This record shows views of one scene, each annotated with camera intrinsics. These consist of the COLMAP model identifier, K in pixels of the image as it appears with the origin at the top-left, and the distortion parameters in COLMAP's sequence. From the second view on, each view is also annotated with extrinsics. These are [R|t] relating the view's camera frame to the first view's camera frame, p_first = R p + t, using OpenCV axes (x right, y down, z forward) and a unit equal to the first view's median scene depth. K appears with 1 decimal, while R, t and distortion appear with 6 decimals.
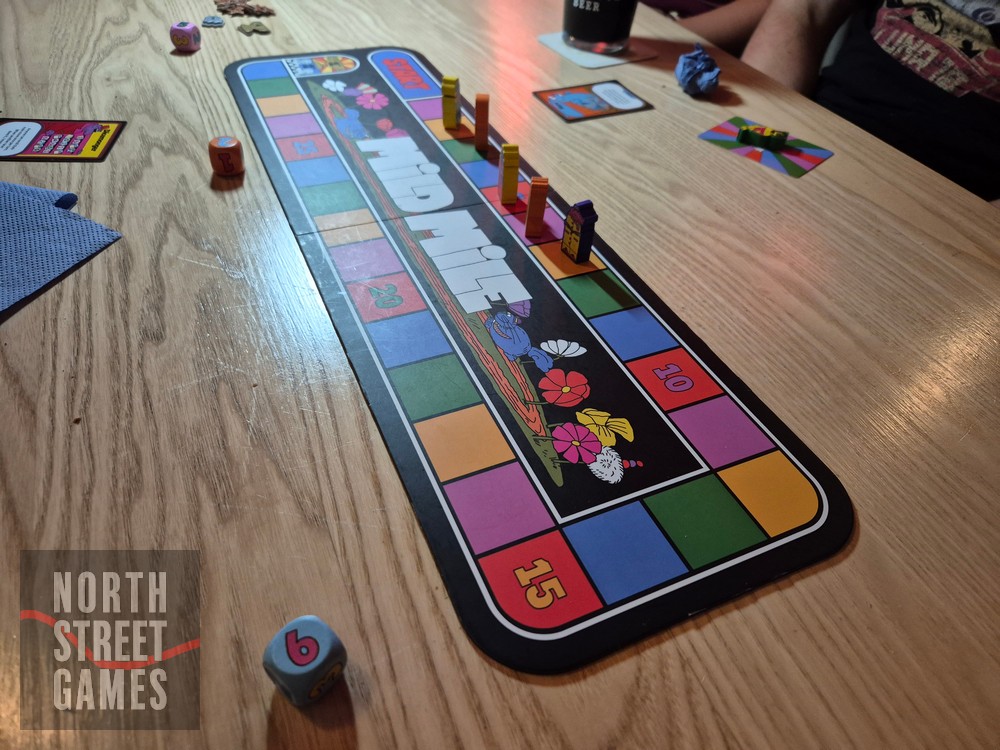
lens RADIAL K [[704.6, 0, 500.0], [0, 704.6, 375.0], [0, 0, 1]] dist [0.094003, -0.084946]
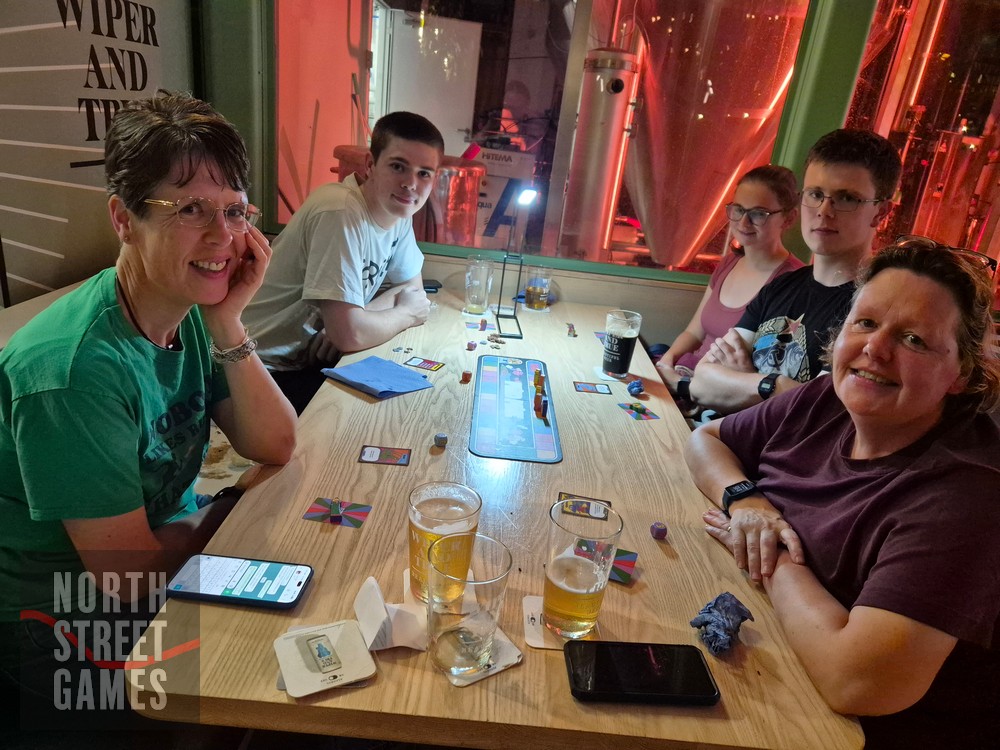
lens RADIAL K [[704.6, 0, 500.0], [0, 704.6, 375.0], [0, 0, 1]] dist [0.094003, -0.084946]
pose [[0.910926, 0.182924, -0.369801, 0.865765], [-0.321271, 0.876858, -0.357639, 0.725082], [0.258842, 0.444589, 0.857521, -1.594562]]
